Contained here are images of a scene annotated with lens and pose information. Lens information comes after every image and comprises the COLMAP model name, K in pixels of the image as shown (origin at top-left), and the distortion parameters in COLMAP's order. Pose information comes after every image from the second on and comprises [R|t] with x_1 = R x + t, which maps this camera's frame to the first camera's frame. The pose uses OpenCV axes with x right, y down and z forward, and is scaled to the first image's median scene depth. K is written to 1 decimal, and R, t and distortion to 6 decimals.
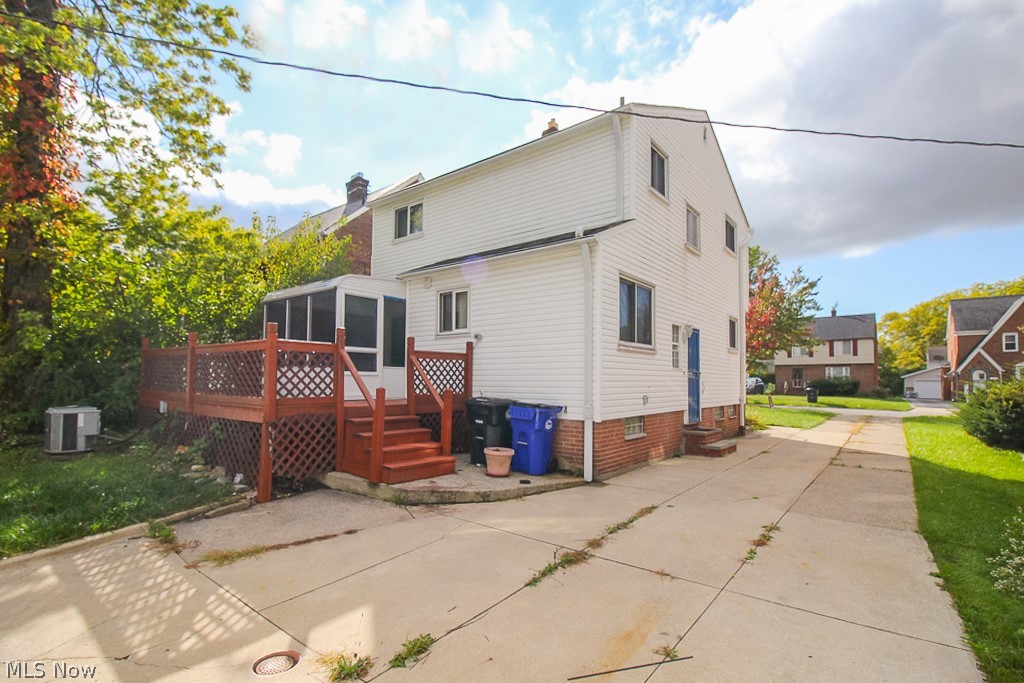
lens RADIAL K [[479.5, 0, 510.6], [0, 479.5, 337.2], [0, 0, 1]] dist [-0.019960, -0.000882]
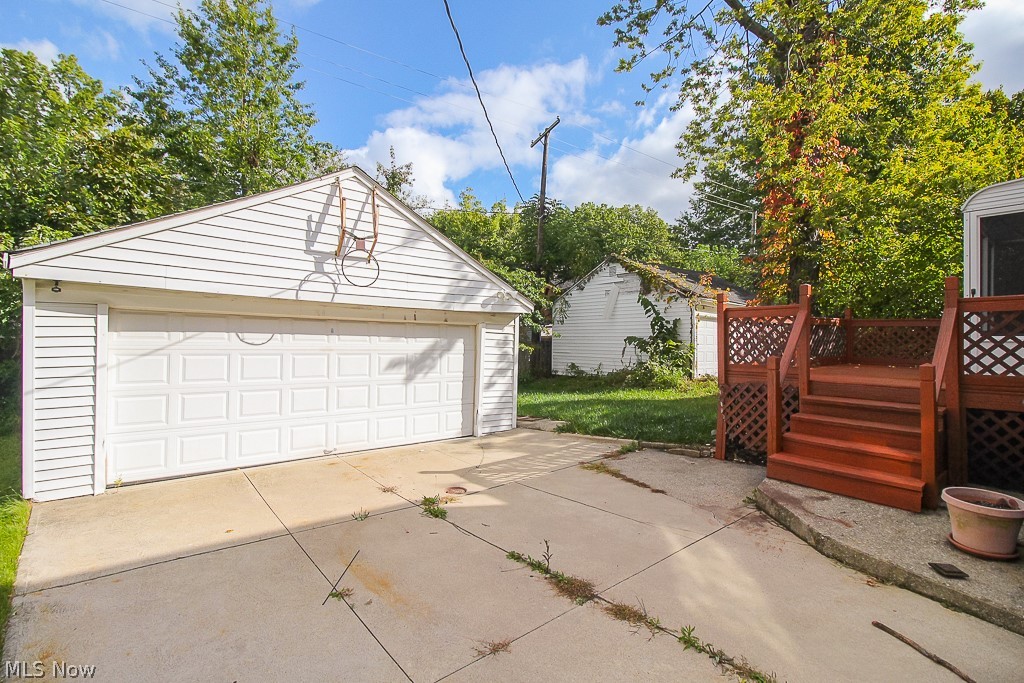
lens RADIAL K [[466.7, 0, 507.0], [0, 466.7, 334.9], [0, 0, 1]] dist [-0.027376, -0.000462]
pose [[-0.197834, -0.014347, -0.980131, 0.784002], [0.063251, 0.997622, -0.027370, 0.085216], [0.978193, -0.067409, -0.196456, 0.984641]]
